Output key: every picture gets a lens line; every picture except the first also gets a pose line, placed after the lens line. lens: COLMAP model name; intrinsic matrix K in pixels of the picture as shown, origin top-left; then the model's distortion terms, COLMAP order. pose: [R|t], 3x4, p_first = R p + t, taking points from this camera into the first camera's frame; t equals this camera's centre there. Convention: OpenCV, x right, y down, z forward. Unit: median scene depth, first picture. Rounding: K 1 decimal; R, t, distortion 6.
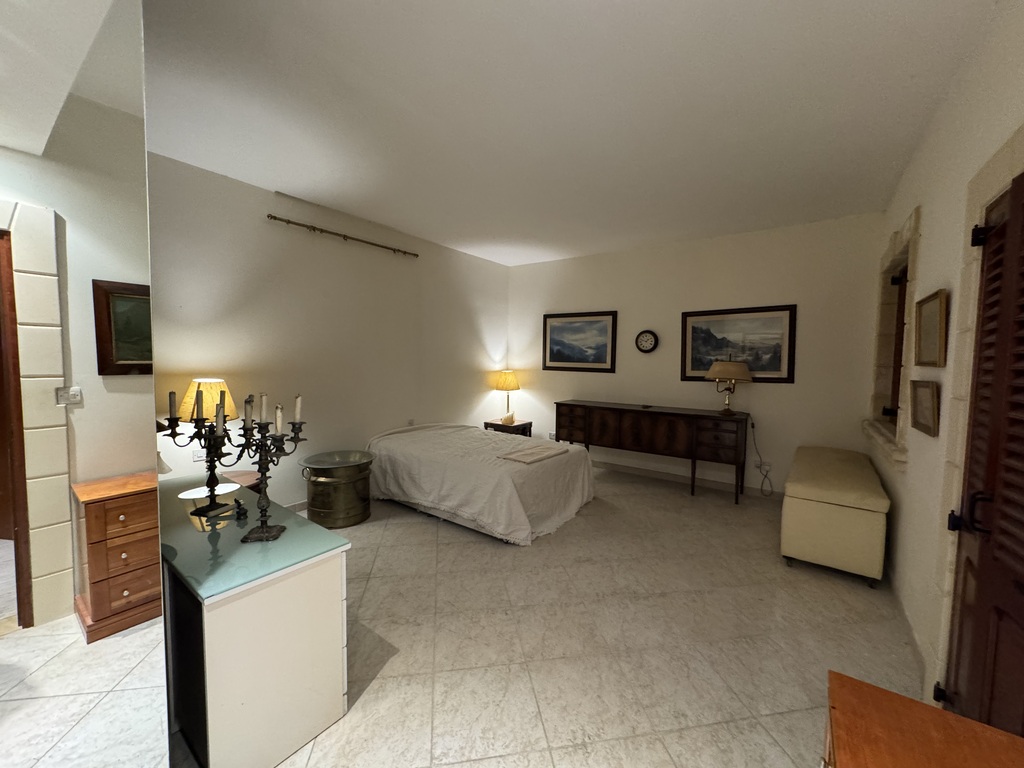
lens RADIAL K [[406.2, 0, 513.2], [0, 406.2, 383.9], [0, 0, 1]] dist [-0.001072, -0.000207]
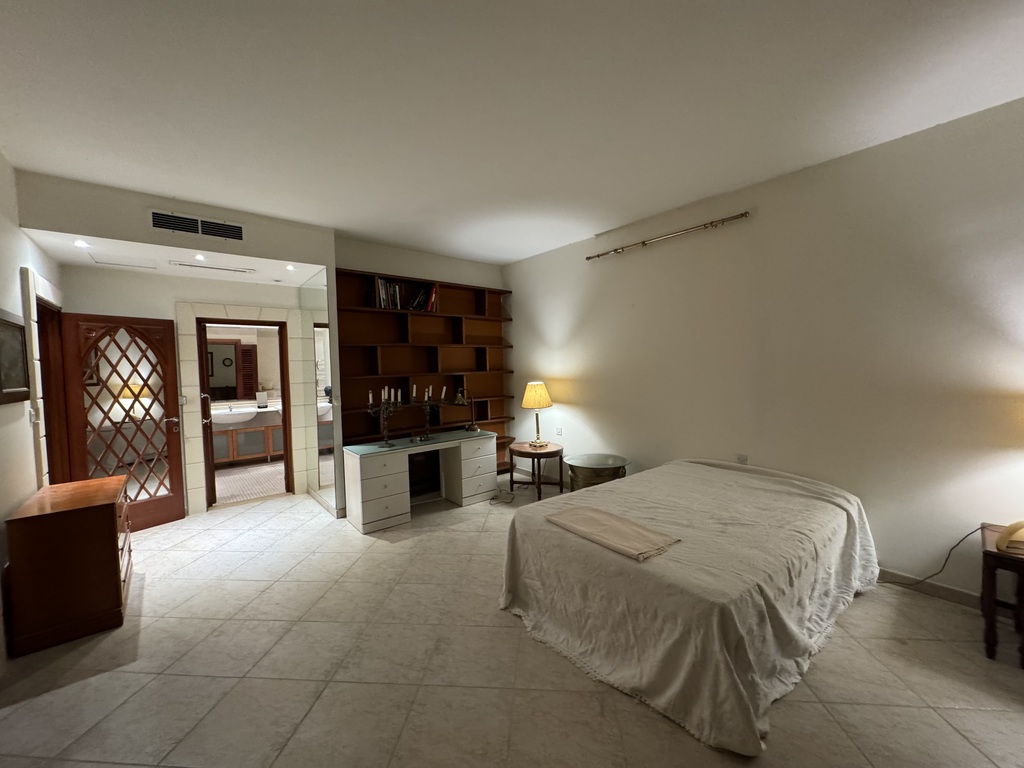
lens RADIAL K [[406.2, 0, 513.2], [0, 406.2, 383.9], [0, 0, 1]] dist [-0.001072, -0.000207]
pose [[-0.248684, 0.036427, -0.967900, 0.746129], [-0.042691, 0.997909, 0.048525, -0.070183], [0.967643, 0.053388, -0.246609, 1.149313]]
